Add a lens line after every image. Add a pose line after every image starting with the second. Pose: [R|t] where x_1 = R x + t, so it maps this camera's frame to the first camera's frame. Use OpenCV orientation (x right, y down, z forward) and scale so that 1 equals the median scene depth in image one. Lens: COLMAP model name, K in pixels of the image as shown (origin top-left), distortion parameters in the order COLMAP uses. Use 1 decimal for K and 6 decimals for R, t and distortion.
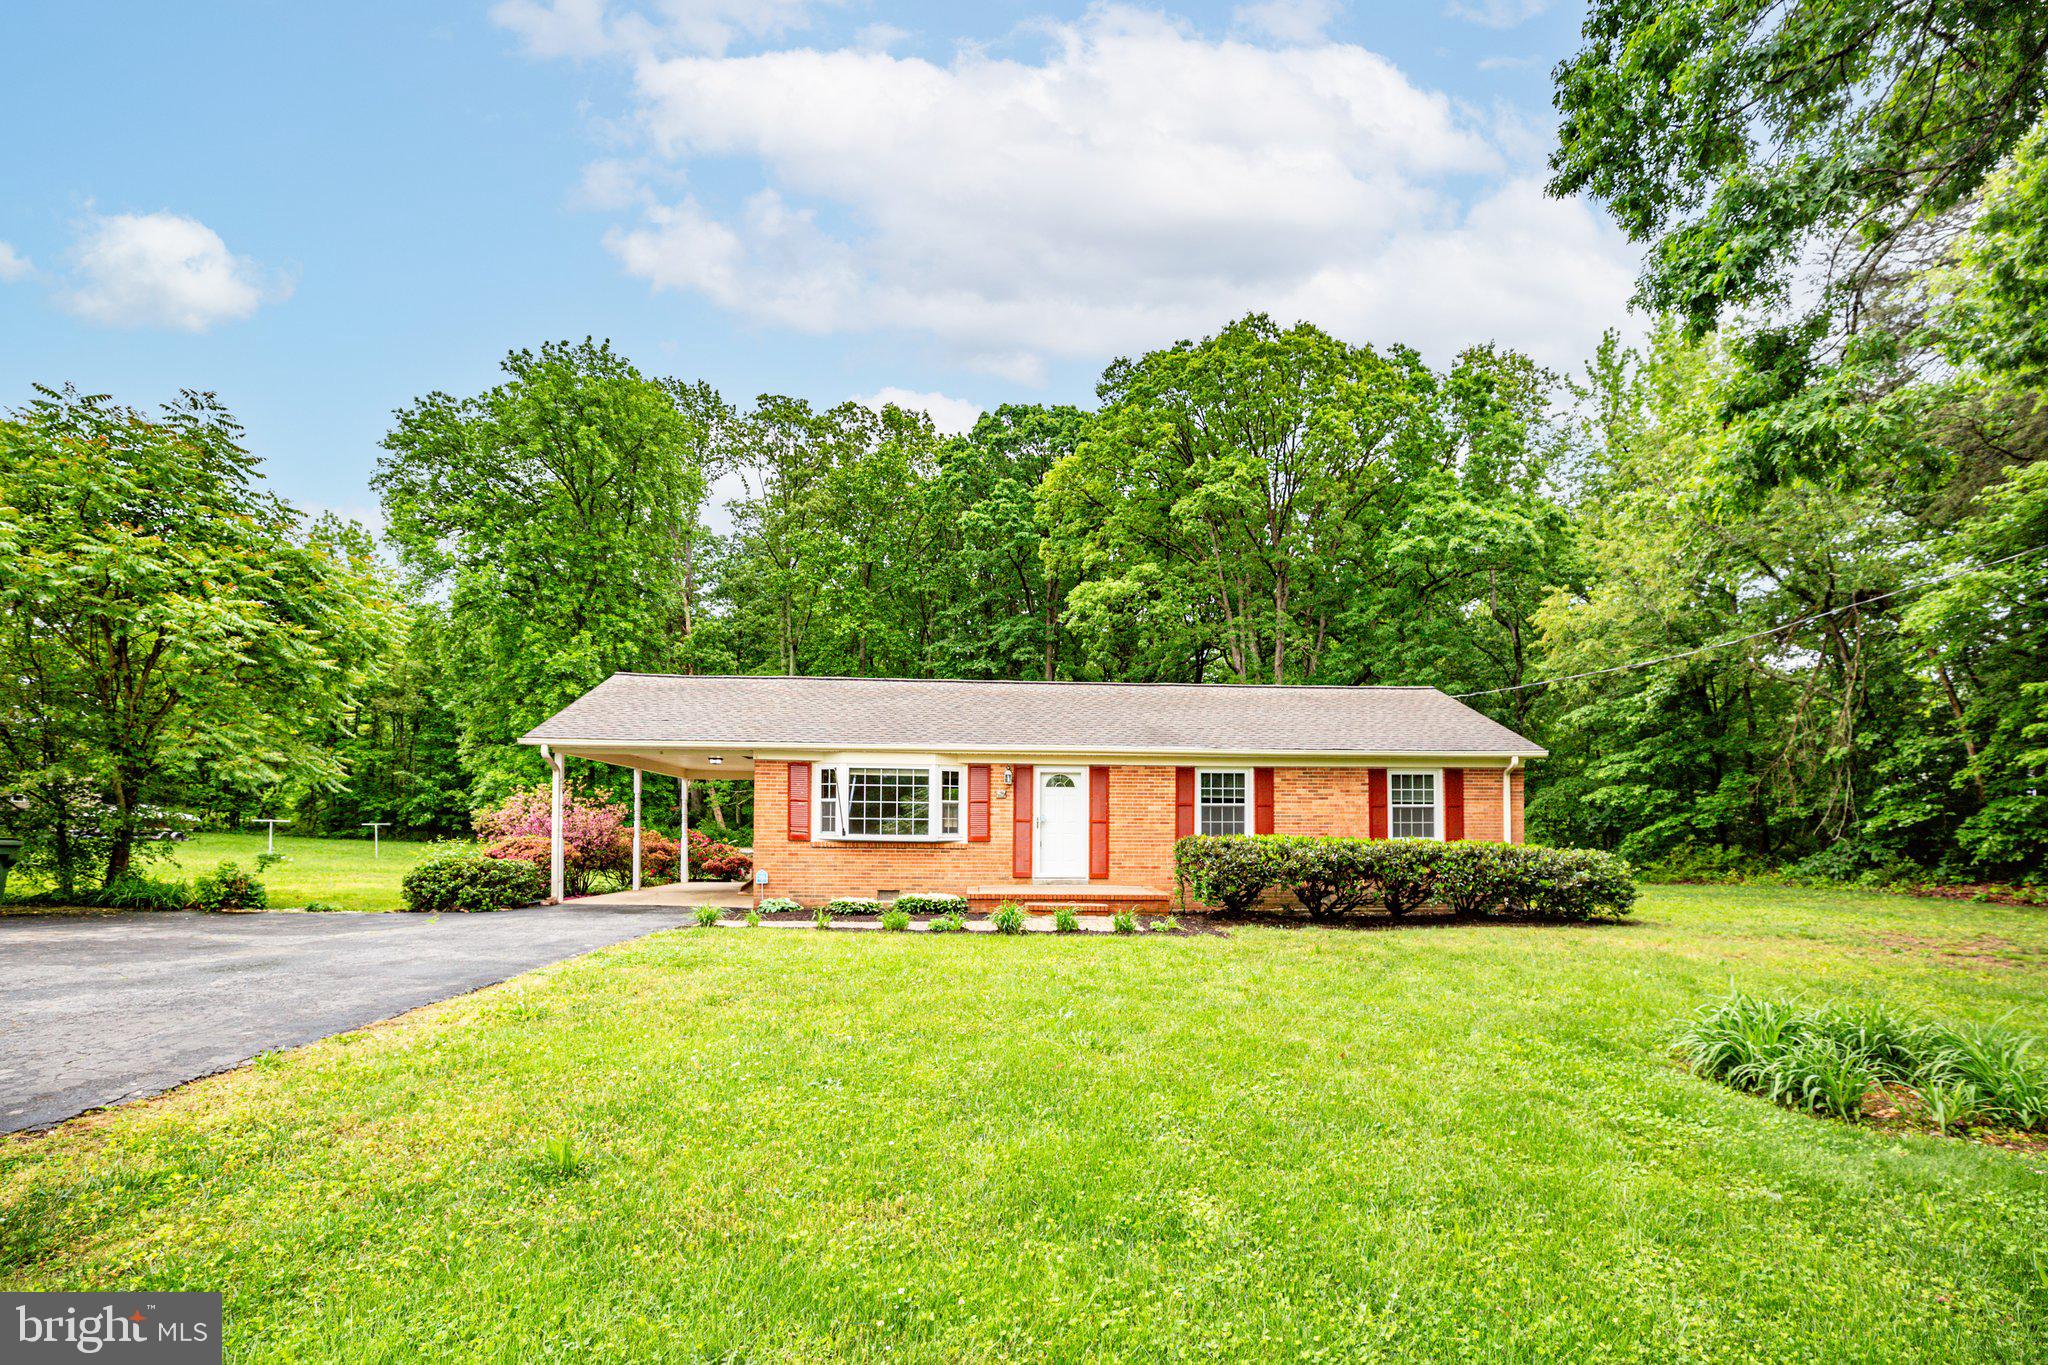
lens RADIAL K [[948.2, 0, 1058.0], [0, 948.2, 798.0], [0, 0, 1]] dist [-0.012644, 0.002213]
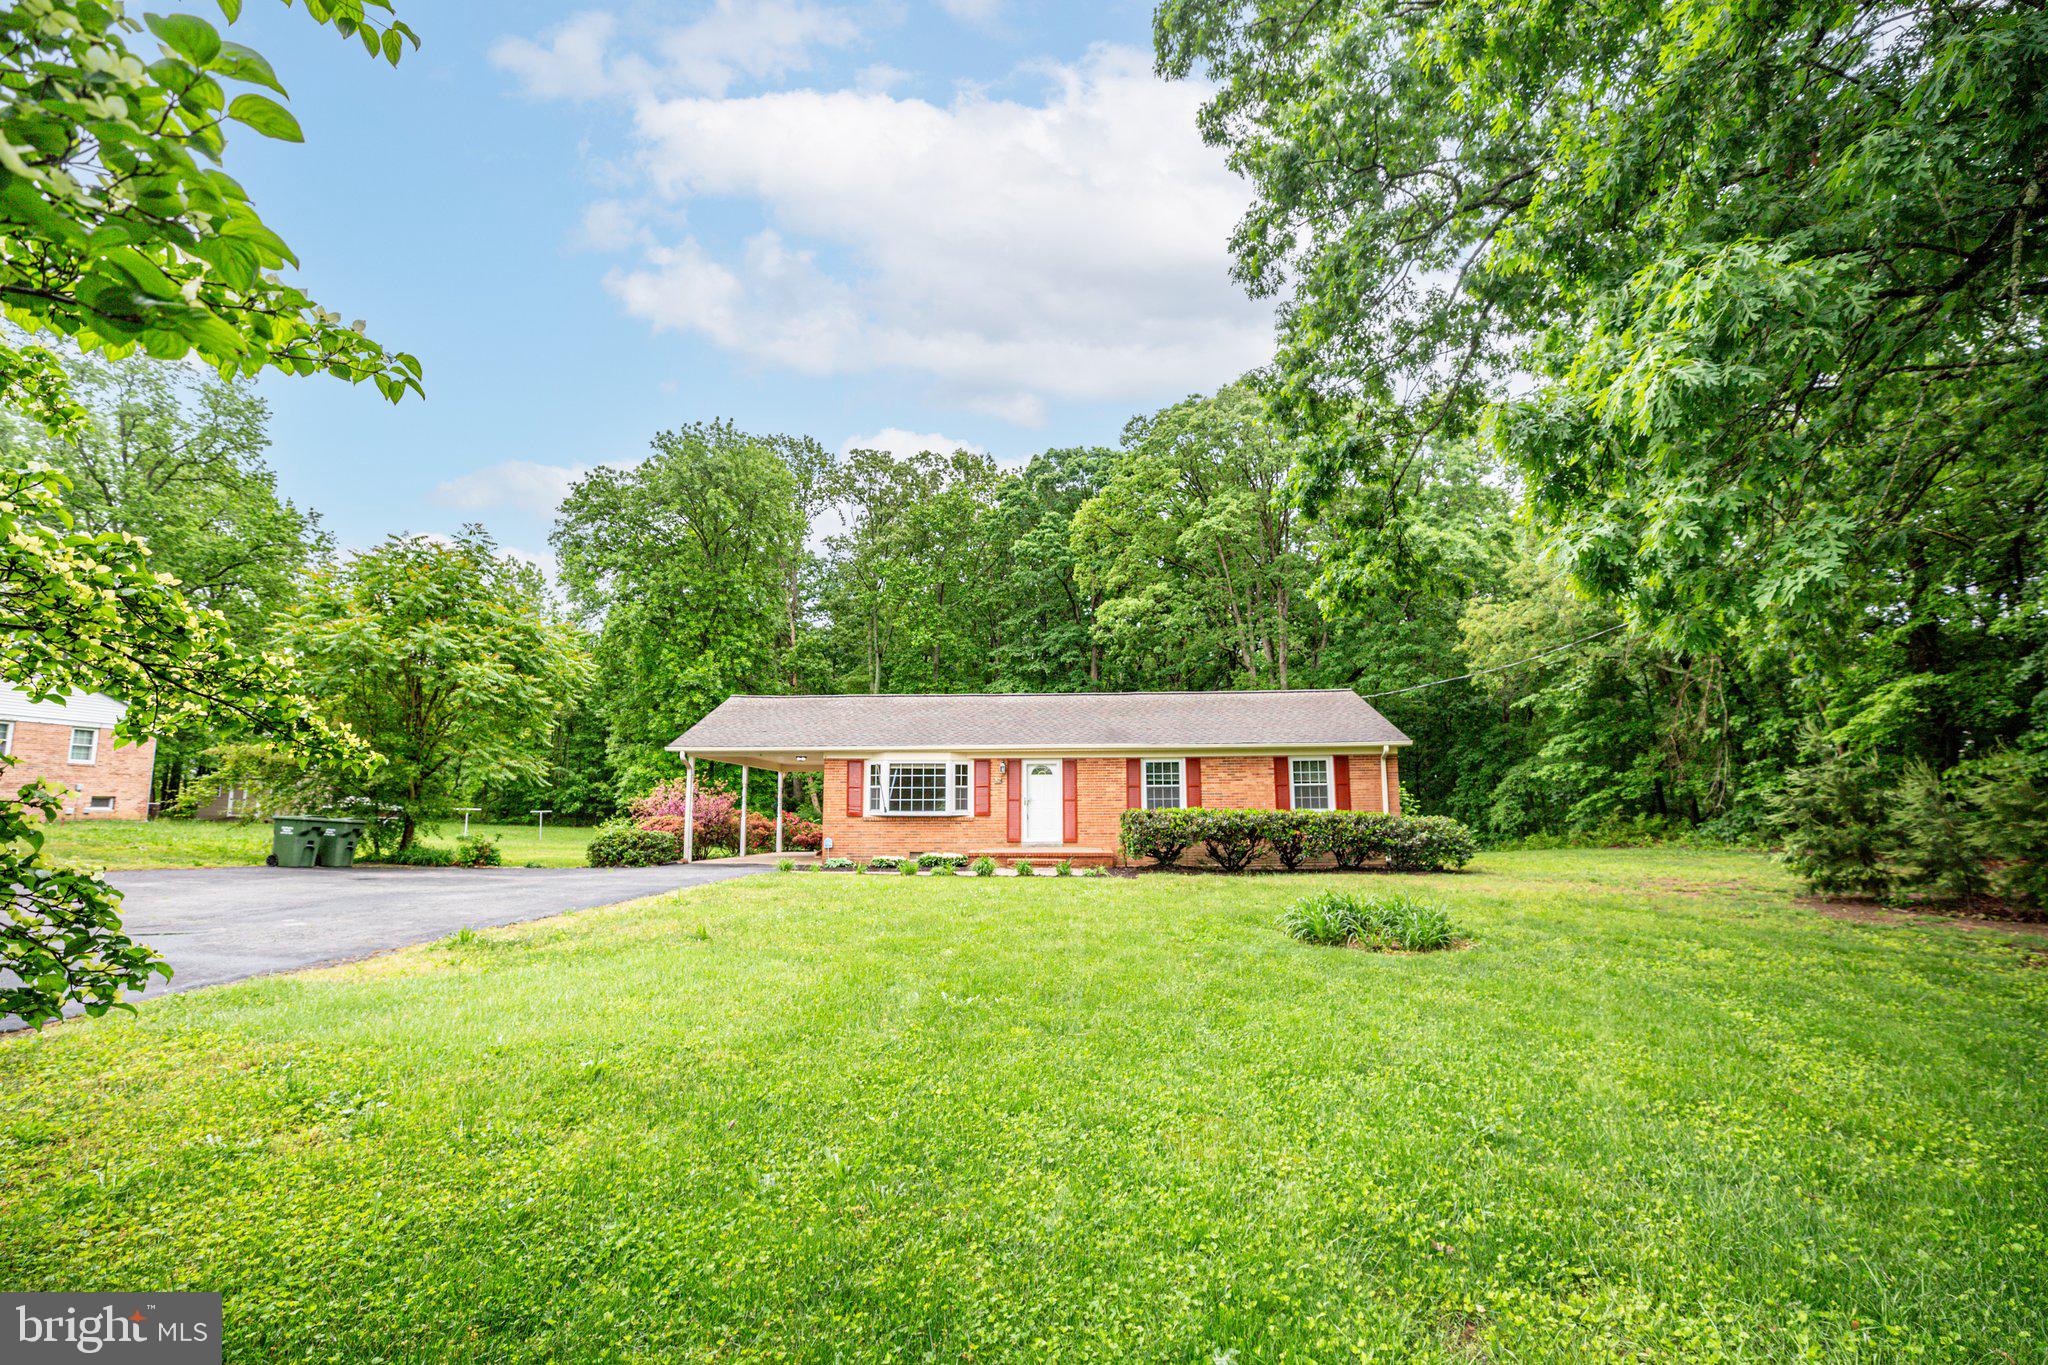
lens RADIAL K [[925.1, 0, 1049.4], [0, 925.1, 675.8], [0, 0, 1]] dist [-0.000765, 0.002570]
pose [[0.994047, -0.027472, -0.105435, 0.108526], [0.015394, 0.993396, -0.113696, -0.000671], [0.107862, 0.111396, 0.987905, -0.228208]]
